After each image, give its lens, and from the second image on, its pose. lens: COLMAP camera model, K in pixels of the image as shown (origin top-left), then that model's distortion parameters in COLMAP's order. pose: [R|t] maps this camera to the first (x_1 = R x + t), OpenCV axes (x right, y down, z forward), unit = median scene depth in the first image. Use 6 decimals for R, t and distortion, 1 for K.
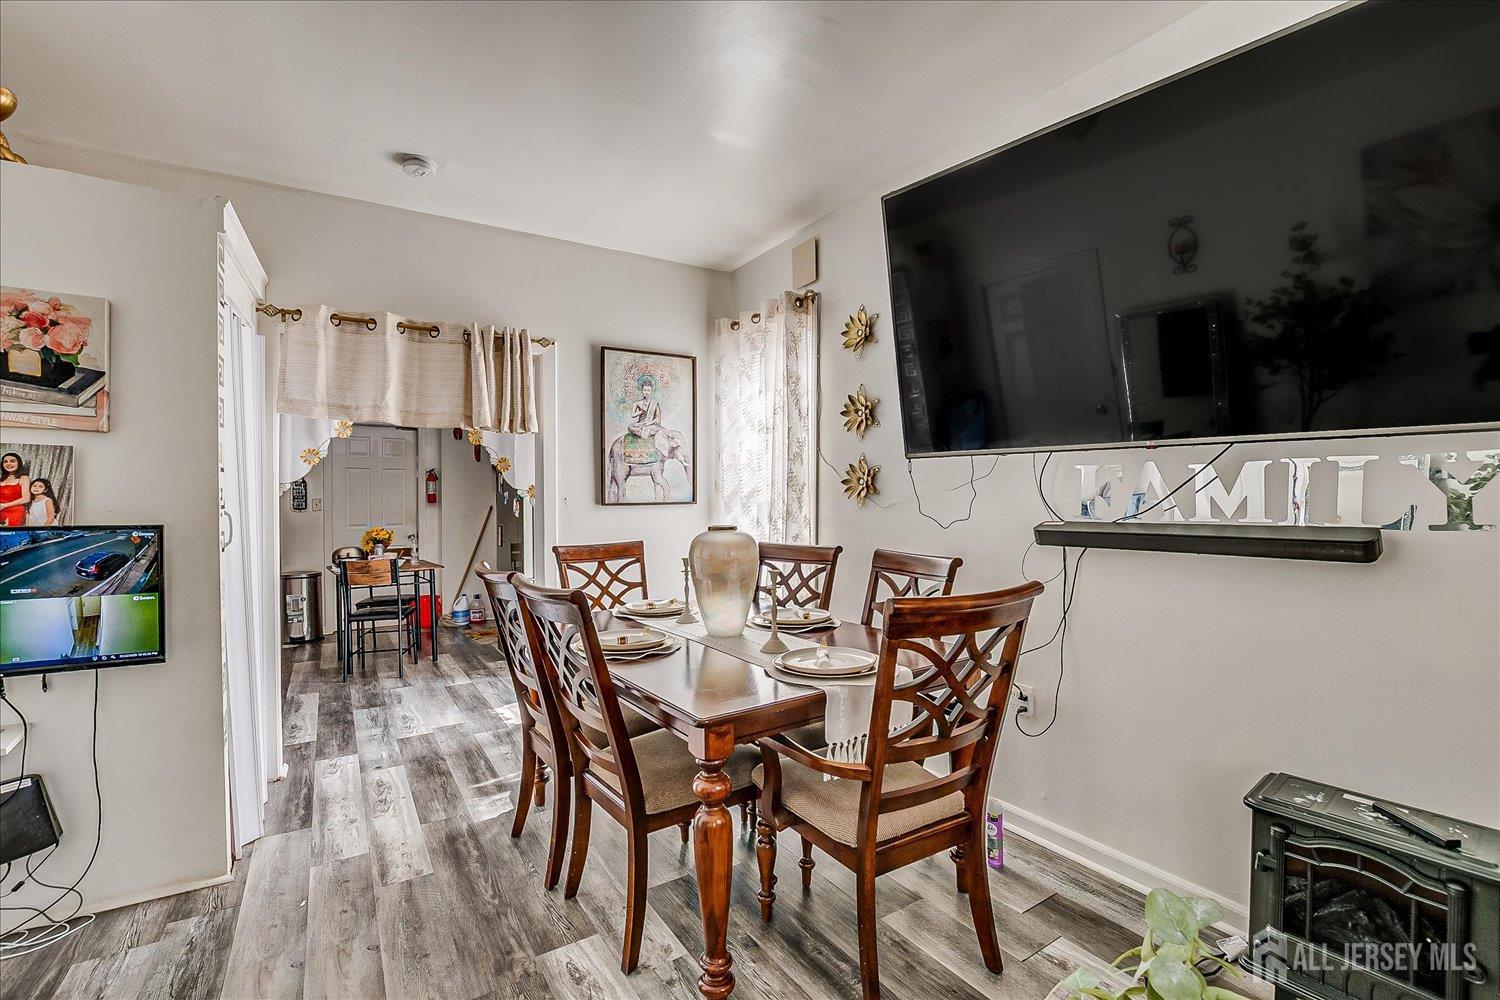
lens RADIAL K [[653.1, 0, 761.6], [0, 653.1, 508.0], [0, 0, 1]] dist [-0.021306, 0.002445]
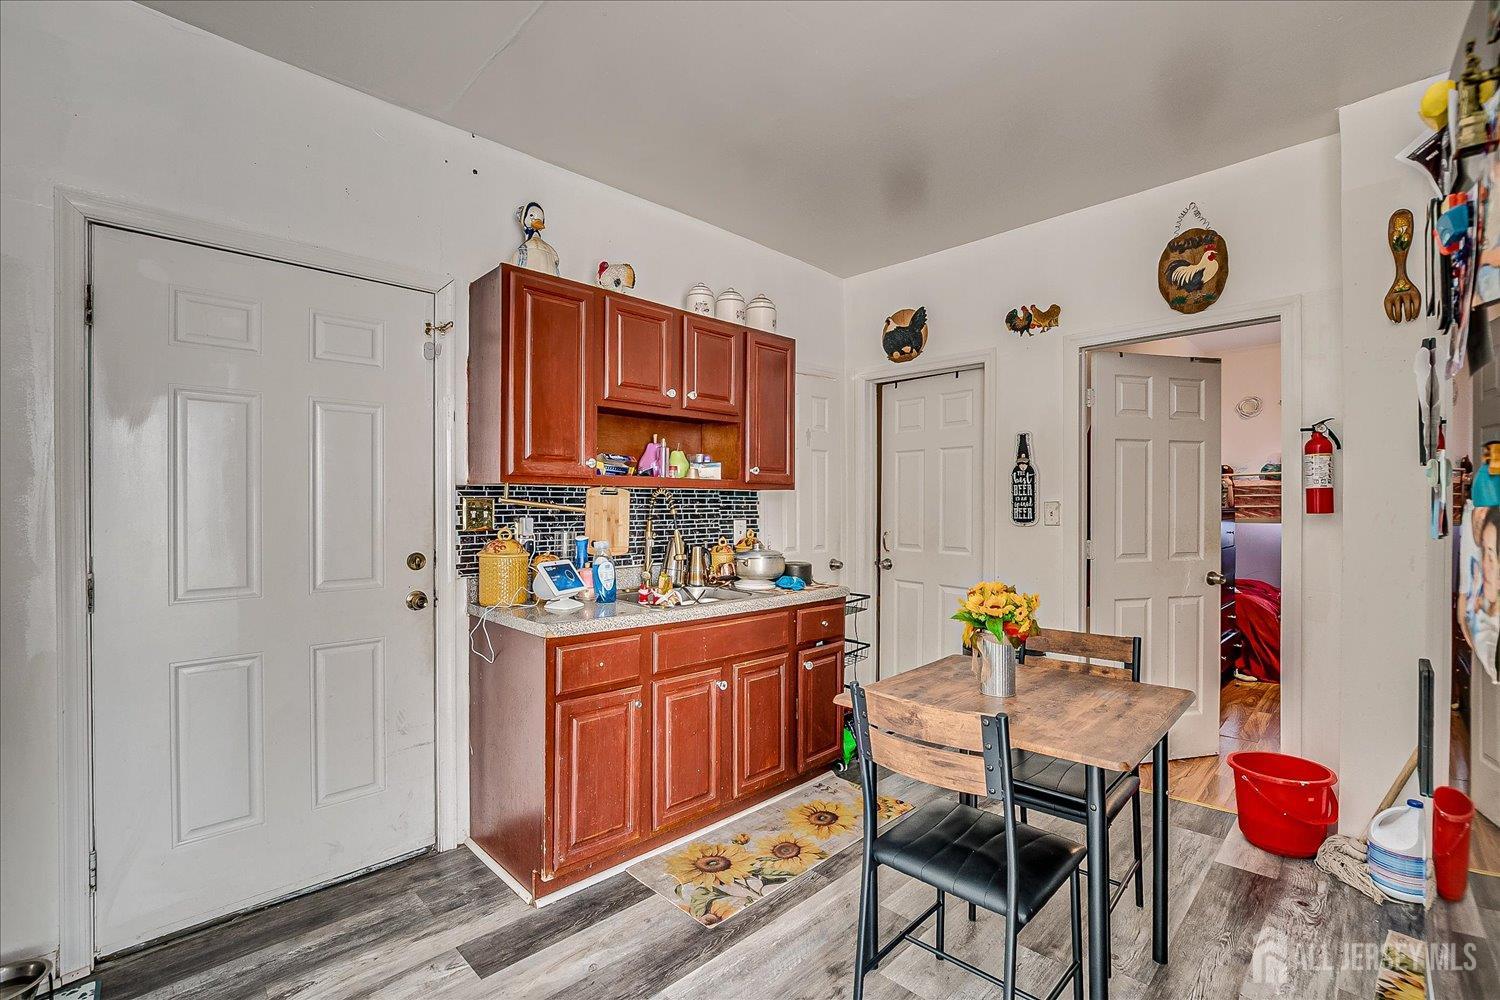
lens RADIAL K [[653.1, 0, 749.3], [0, 653.1, 505.1], [0, 0, 1]] dist [-0.021306, 0.002445]
pose [[0.165781, 0.001325, -0.986162, -0.205885], [-0.009969, 0.999950, -0.000332, -0.008547], [0.986112, 0.009887, 0.165786, 0.630194]]
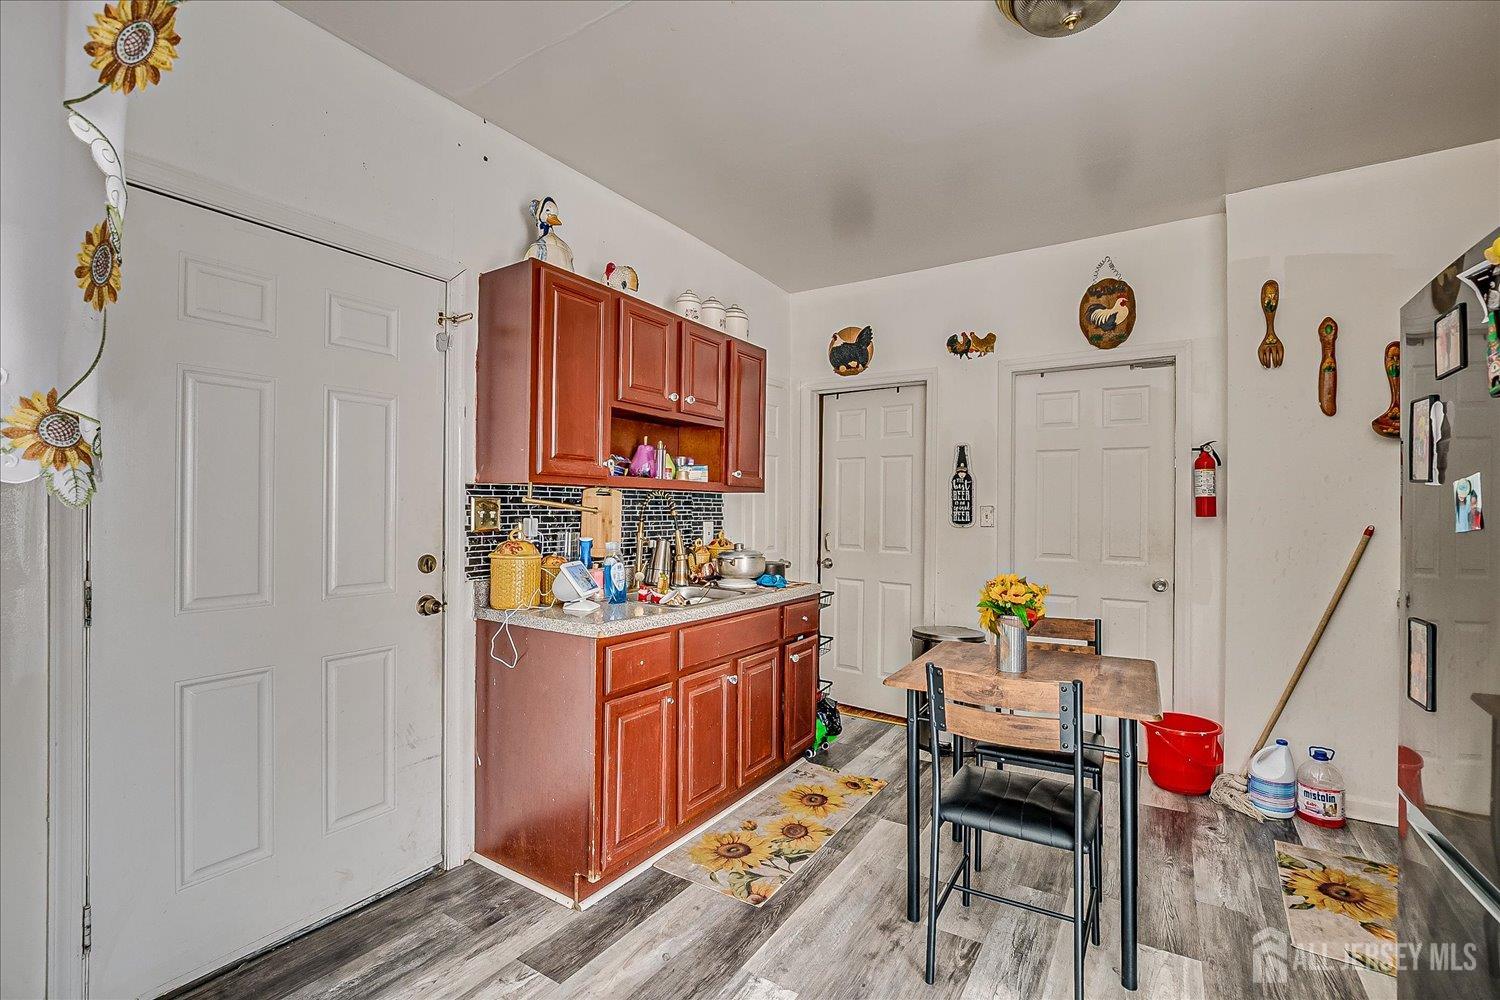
lens RADIAL K [[653.1, 0, 745.6], [0, 653.1, 505.0], [0, 0, 1]] dist [-0.021306, 0.002445]
pose [[0.380011, -0.000972, -0.924981, -0.213266], [-0.016585, 0.999832, -0.007864, -0.006627], [0.924833, 0.018329, 0.379931, 0.535609]]
